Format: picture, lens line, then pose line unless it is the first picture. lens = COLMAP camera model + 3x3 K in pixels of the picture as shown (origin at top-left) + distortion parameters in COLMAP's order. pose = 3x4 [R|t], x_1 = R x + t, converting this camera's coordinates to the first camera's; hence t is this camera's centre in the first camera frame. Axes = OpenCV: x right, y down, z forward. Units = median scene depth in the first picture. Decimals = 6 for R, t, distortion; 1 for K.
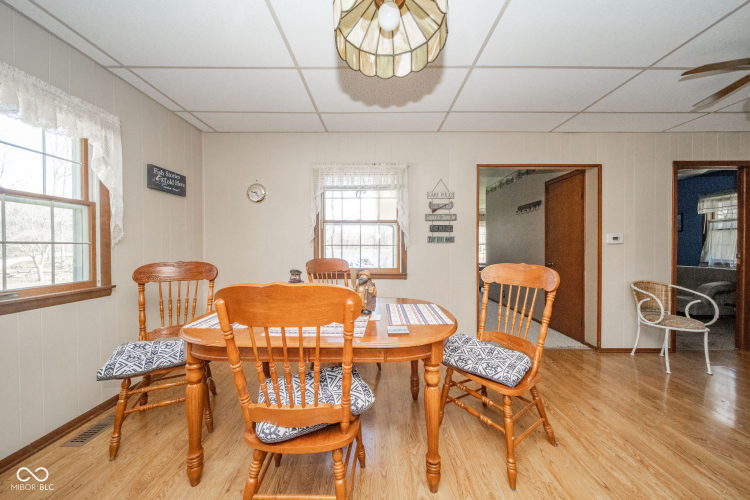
lens RADIAL K [[273.6, 0, 372.4], [0, 273.6, 249.0], [0, 0, 1]] dist [0.000799, -0.000006]
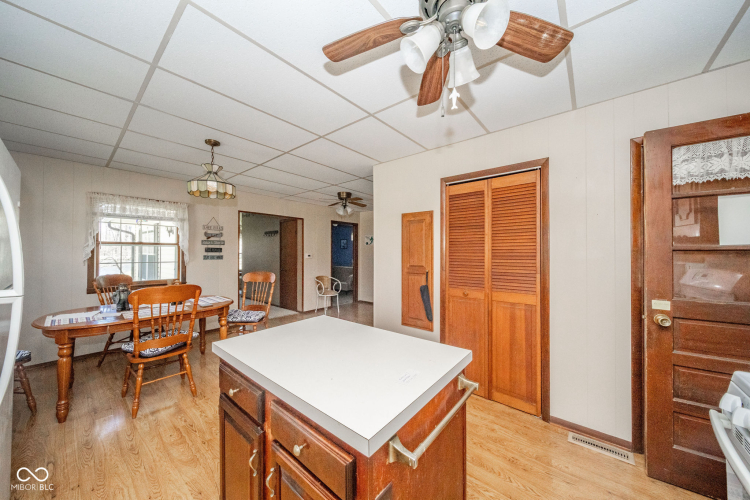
lens RADIAL K [[273.6, 0, 372.4], [0, 273.6, 249.0], [0, 0, 1]] dist [0.000799, -0.000006]
pose [[0.663854, 0.006503, 0.747834, -0.291609], [0.008699, 0.999827, -0.016417, -0.048020], [-0.747812, 0.017404, 0.663683, -0.642856]]
